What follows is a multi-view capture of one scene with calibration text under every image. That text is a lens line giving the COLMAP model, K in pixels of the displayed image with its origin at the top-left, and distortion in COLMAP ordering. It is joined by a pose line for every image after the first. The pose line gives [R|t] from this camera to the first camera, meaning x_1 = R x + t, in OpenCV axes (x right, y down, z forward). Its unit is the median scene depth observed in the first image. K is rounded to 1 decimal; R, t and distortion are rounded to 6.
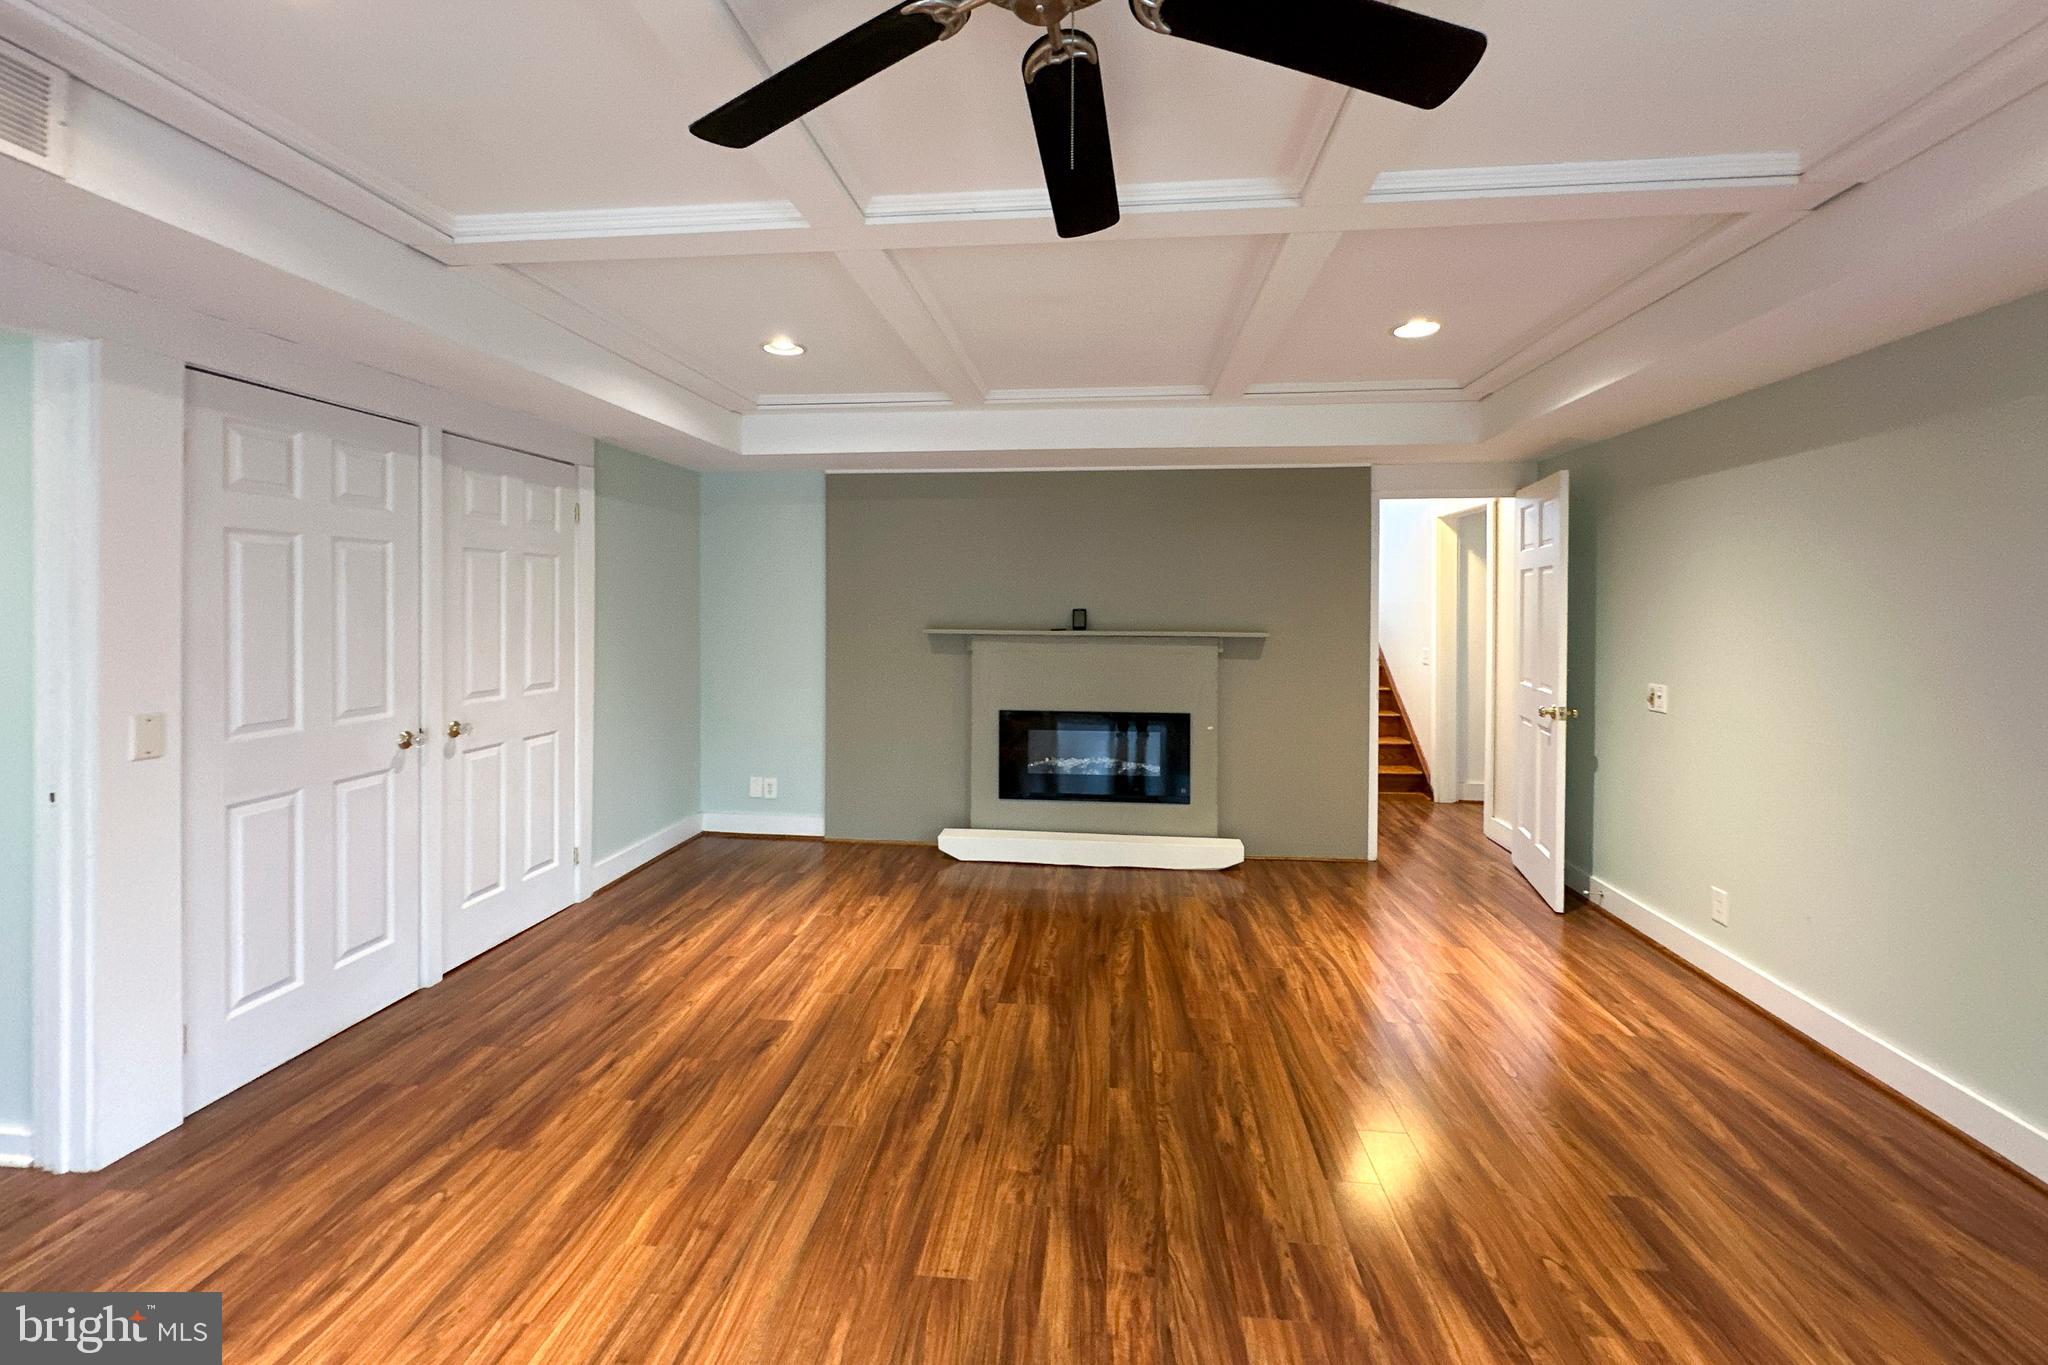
lens RADIAL K [[833.0, 0, 1021.1], [0, 833.0, 635.9], [0, 0, 1]] dist [-0.003835, 0.000623]
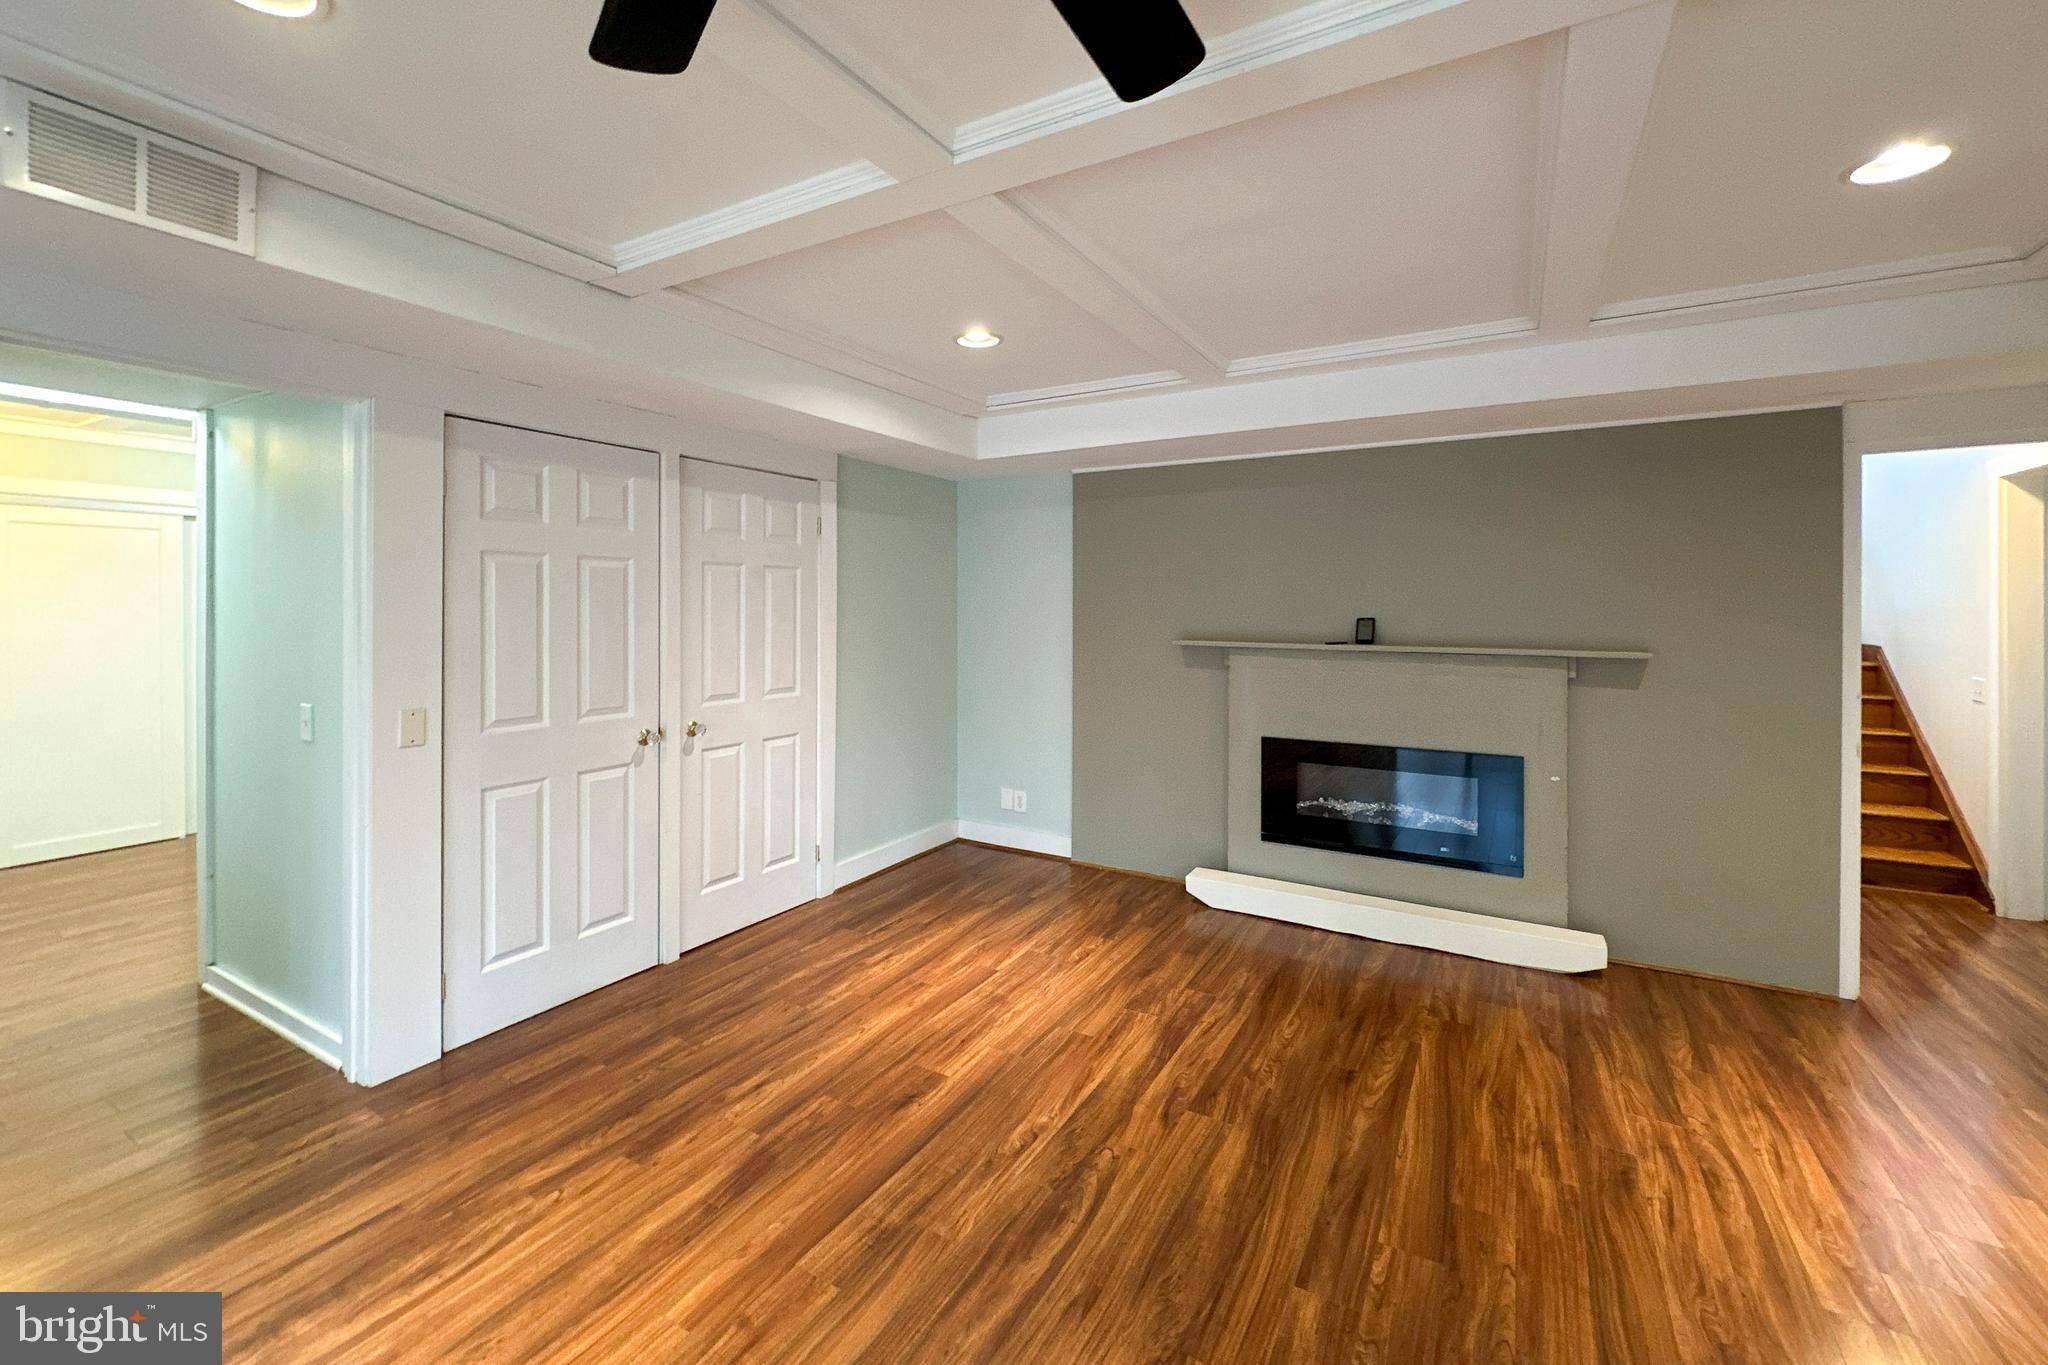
lens RADIAL K [[833.0, 0, 1002.8], [0, 833.0, 616.3], [0, 0, 1]] dist [-0.003835, 0.000623]
pose [[0.905872, -0.002540, -0.423544, 0.149463], [-0.009740, 0.999593, -0.026825, -0.008991], [0.423440, 0.028425, 0.905478, 0.187186]]
